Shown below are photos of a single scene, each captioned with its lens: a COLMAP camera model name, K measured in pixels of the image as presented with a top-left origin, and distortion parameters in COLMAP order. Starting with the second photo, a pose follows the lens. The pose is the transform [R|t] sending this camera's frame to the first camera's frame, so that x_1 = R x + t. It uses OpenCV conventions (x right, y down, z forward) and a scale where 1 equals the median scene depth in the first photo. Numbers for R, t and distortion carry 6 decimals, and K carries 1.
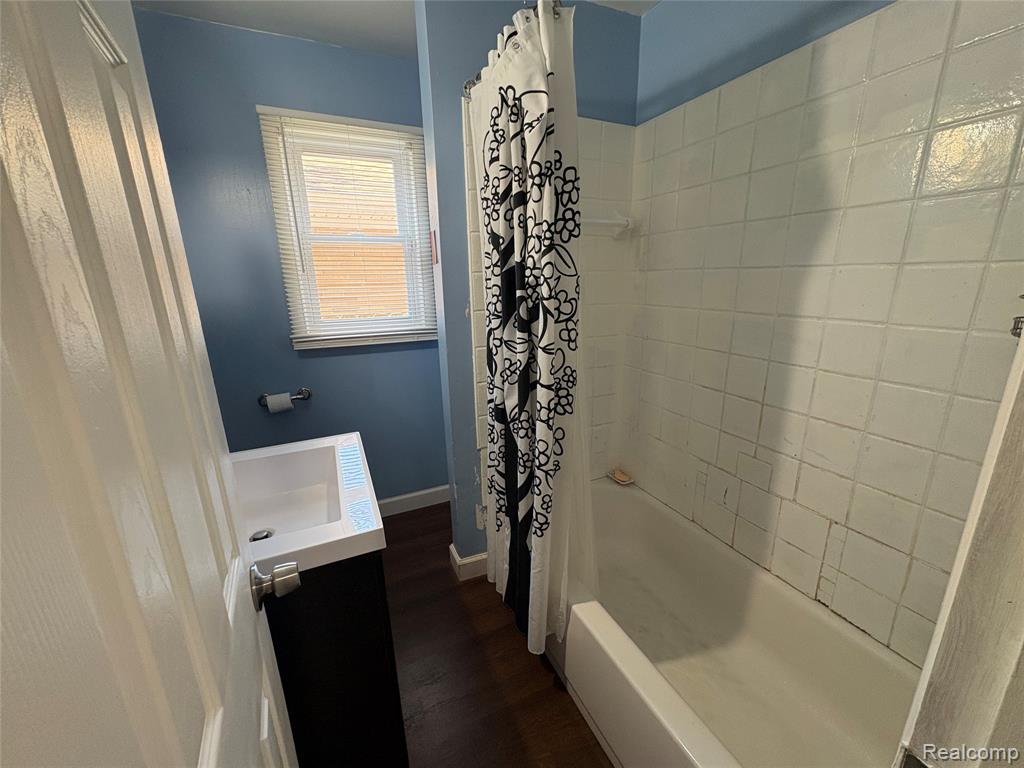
lens RADIAL K [[407.0, 0, 511.0], [0, 407.0, 383.4], [0, 0, 1]] dist [-0.000169, -0.000121]
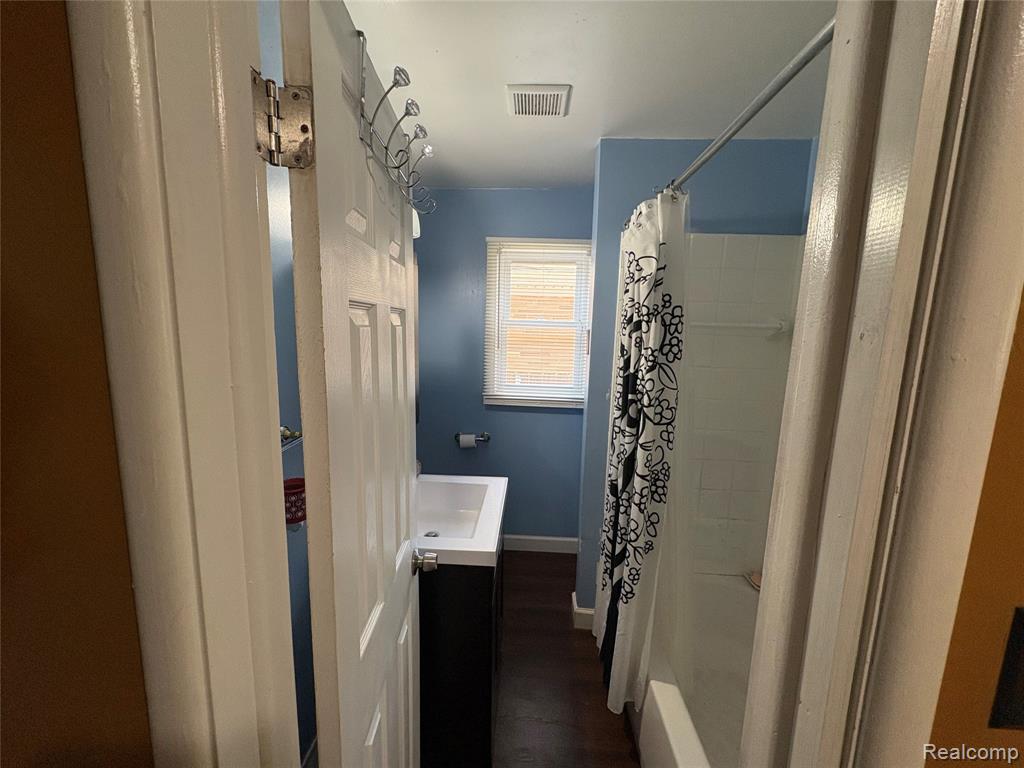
lens RADIAL K [[407.0, 0, 511.9], [0, 407.0, 385.6], [0, 0, 1]] dist [-0.000169, -0.000121]
pose [[0.886223, 0.111036, -0.449755, 0.248494], [-0.159906, 0.984500, -0.072034, -0.103579], [0.434786, 0.135757, 0.890242, -0.267820]]
